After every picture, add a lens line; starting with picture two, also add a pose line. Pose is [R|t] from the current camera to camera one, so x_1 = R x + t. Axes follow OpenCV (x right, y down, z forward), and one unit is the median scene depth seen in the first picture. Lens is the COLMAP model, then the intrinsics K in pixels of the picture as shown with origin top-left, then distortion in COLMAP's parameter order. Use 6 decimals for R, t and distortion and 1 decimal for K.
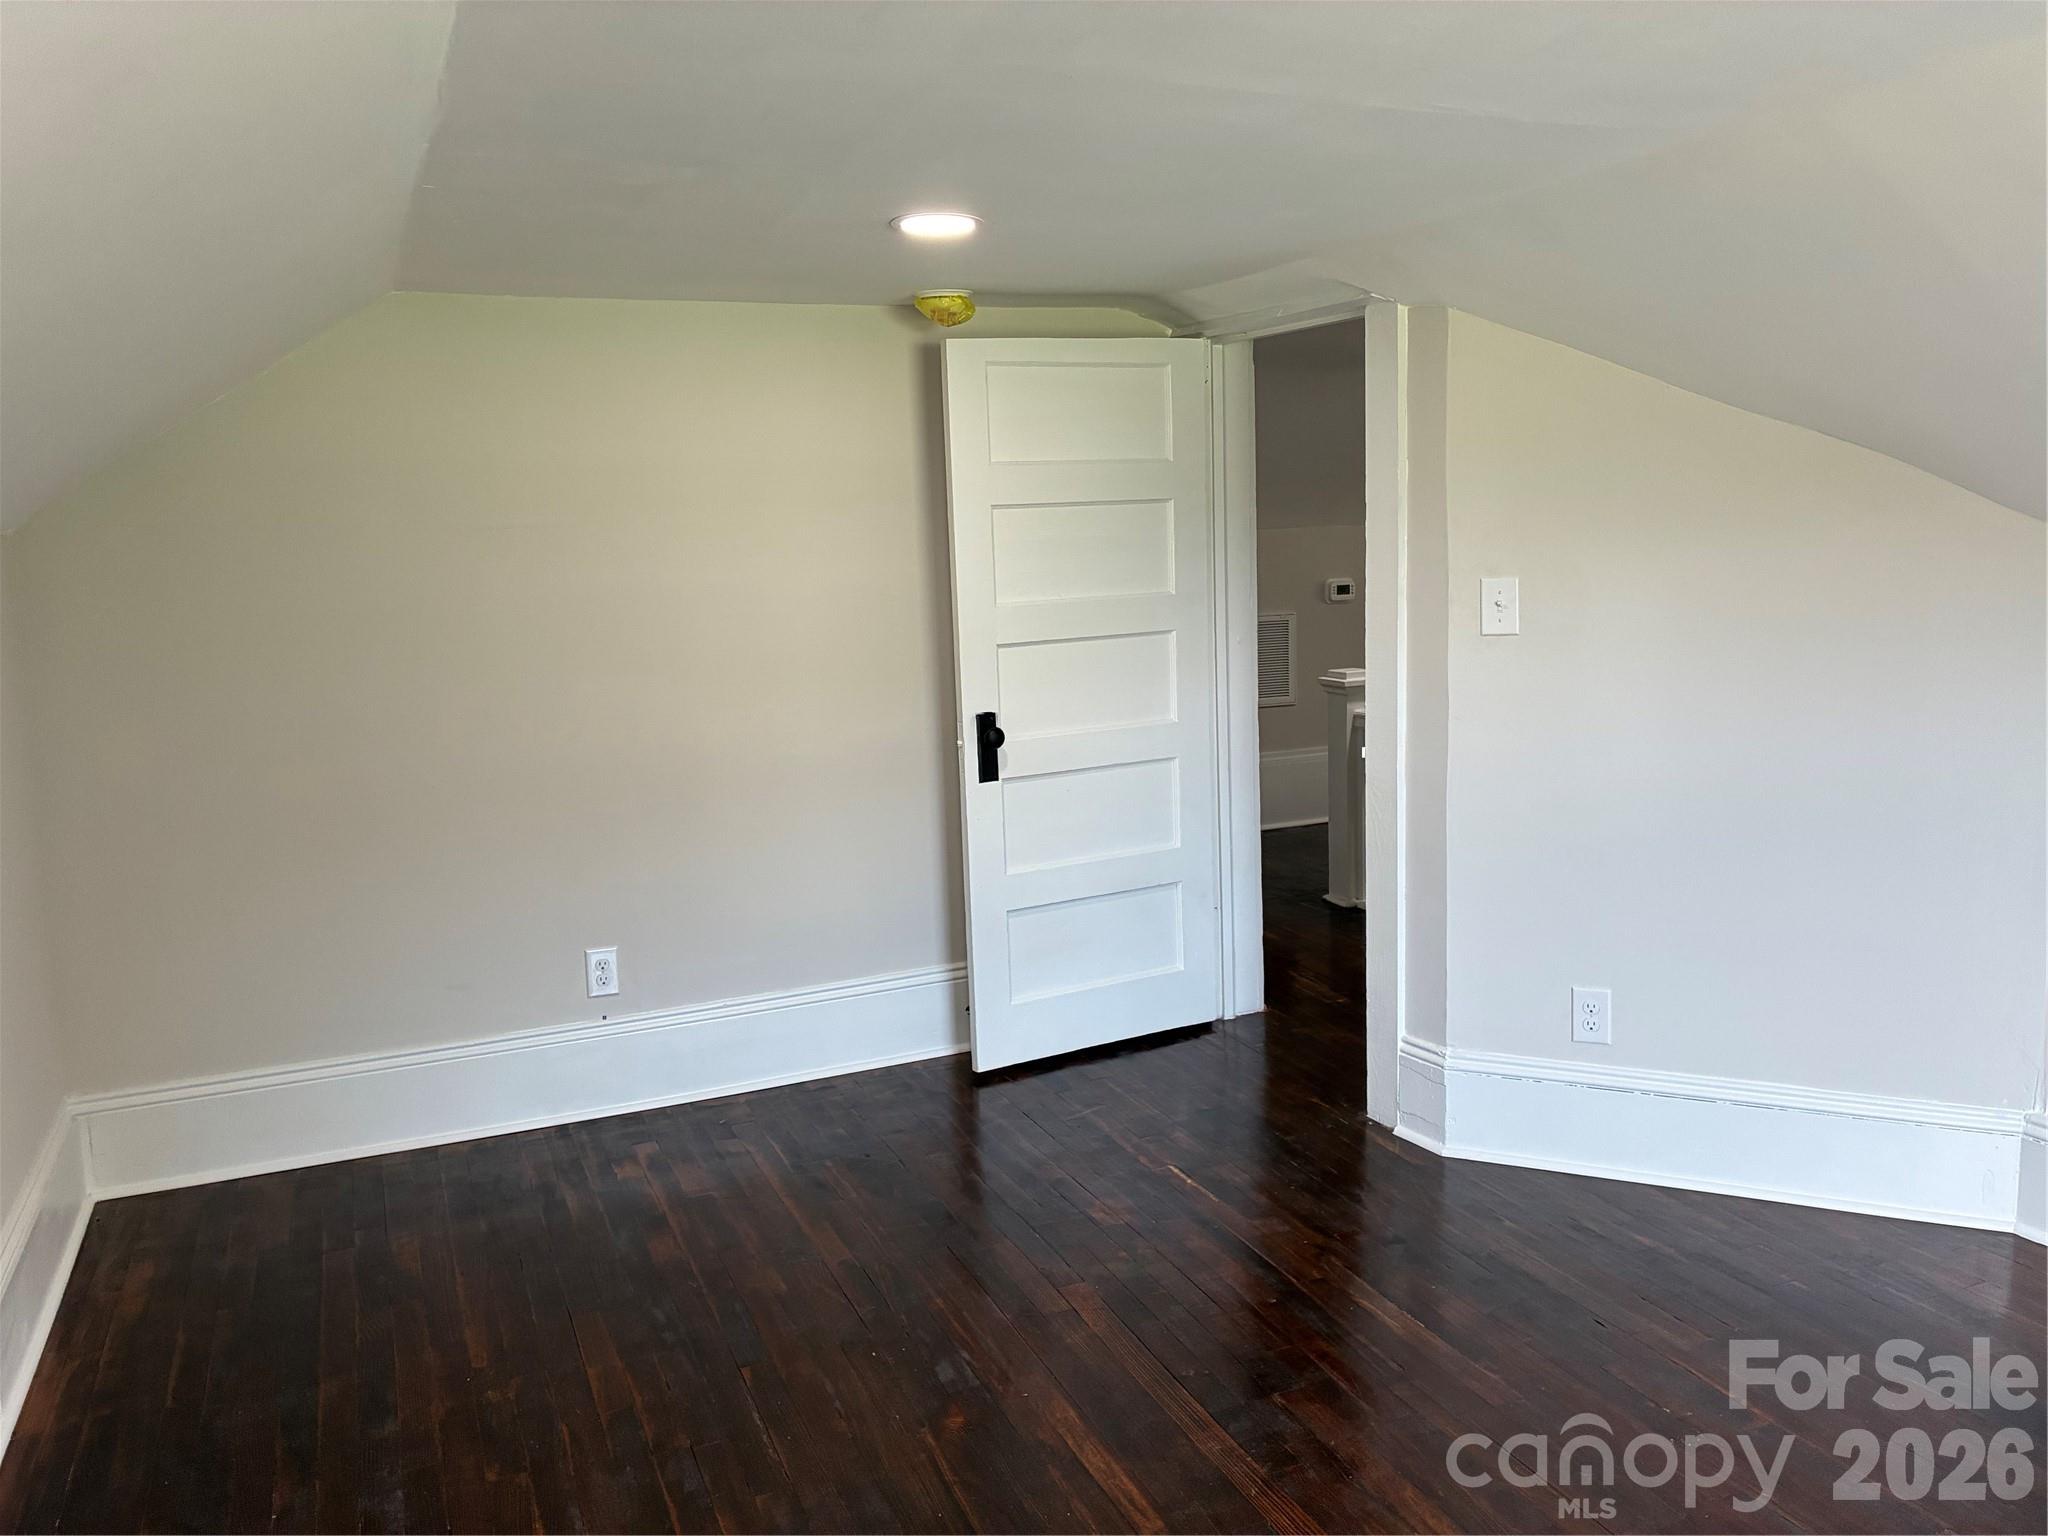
lens RADIAL K [[1550.3, 0, 1024.0], [0, 1550.3, 768.0], [0, 0, 1]] dist [0.070215, -0.093442]
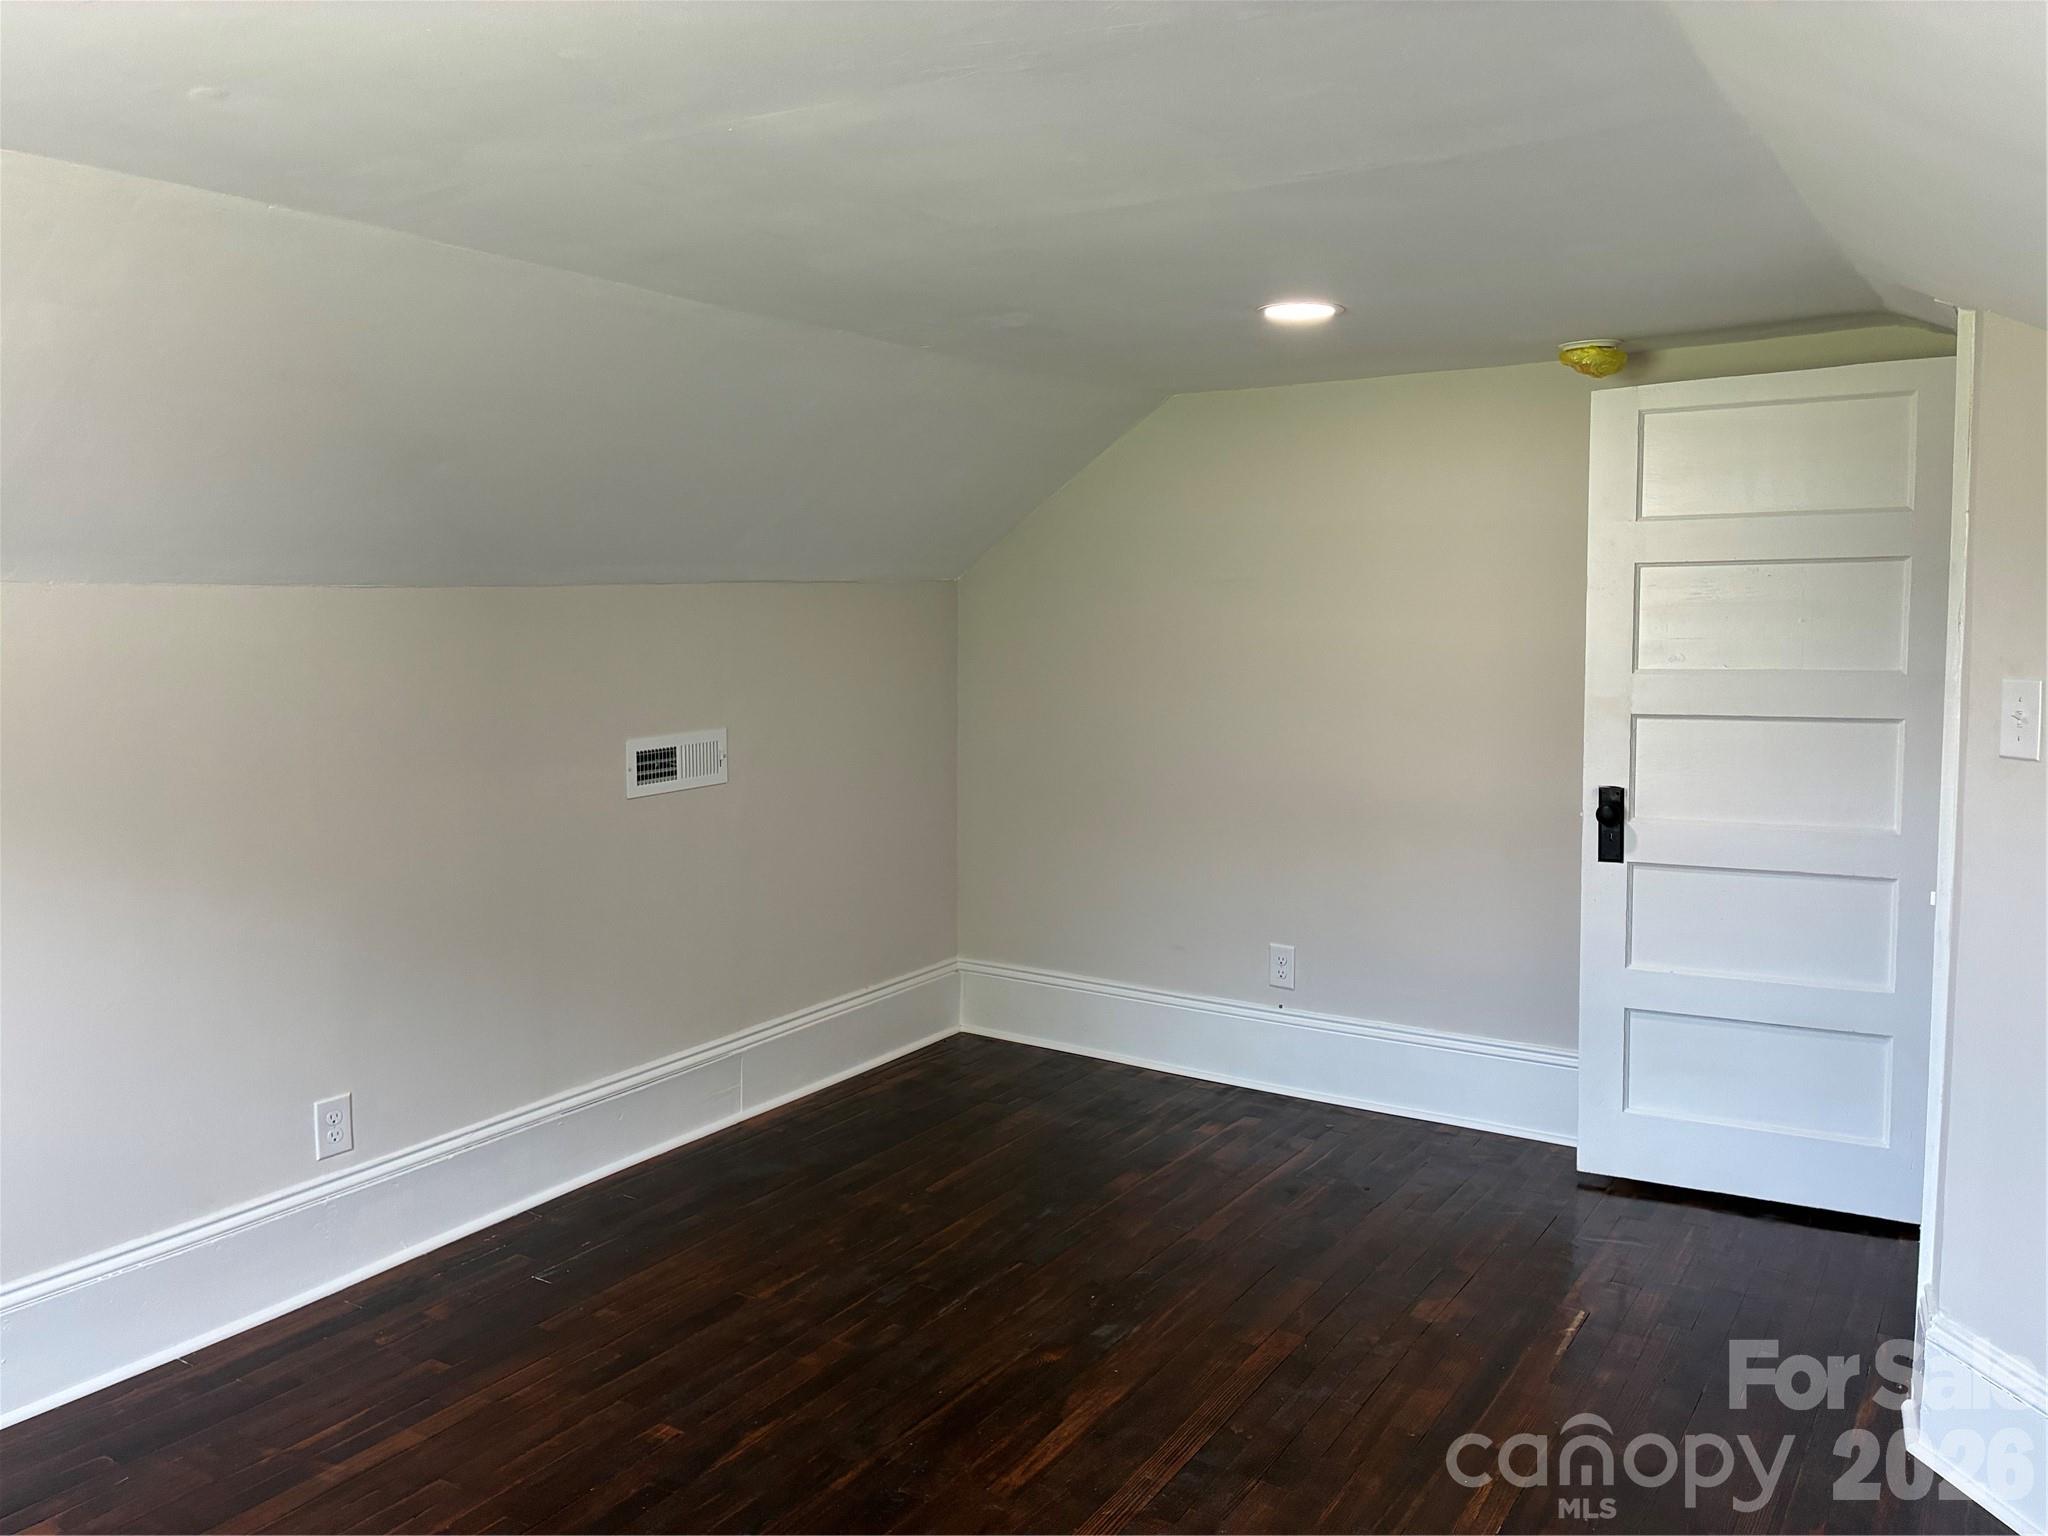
lens RADIAL K [[1576.4, 0, 1024.0], [0, 1576.4, 768.0], [0, 0, 1]] dist [0.016141, 0.007568]
pose [[0.550841, 0.123979, -0.825350, 0.559332], [-0.137327, 0.988891, 0.056893, -0.052215], [0.823235, 0.082004, 0.561747, 0.185481]]
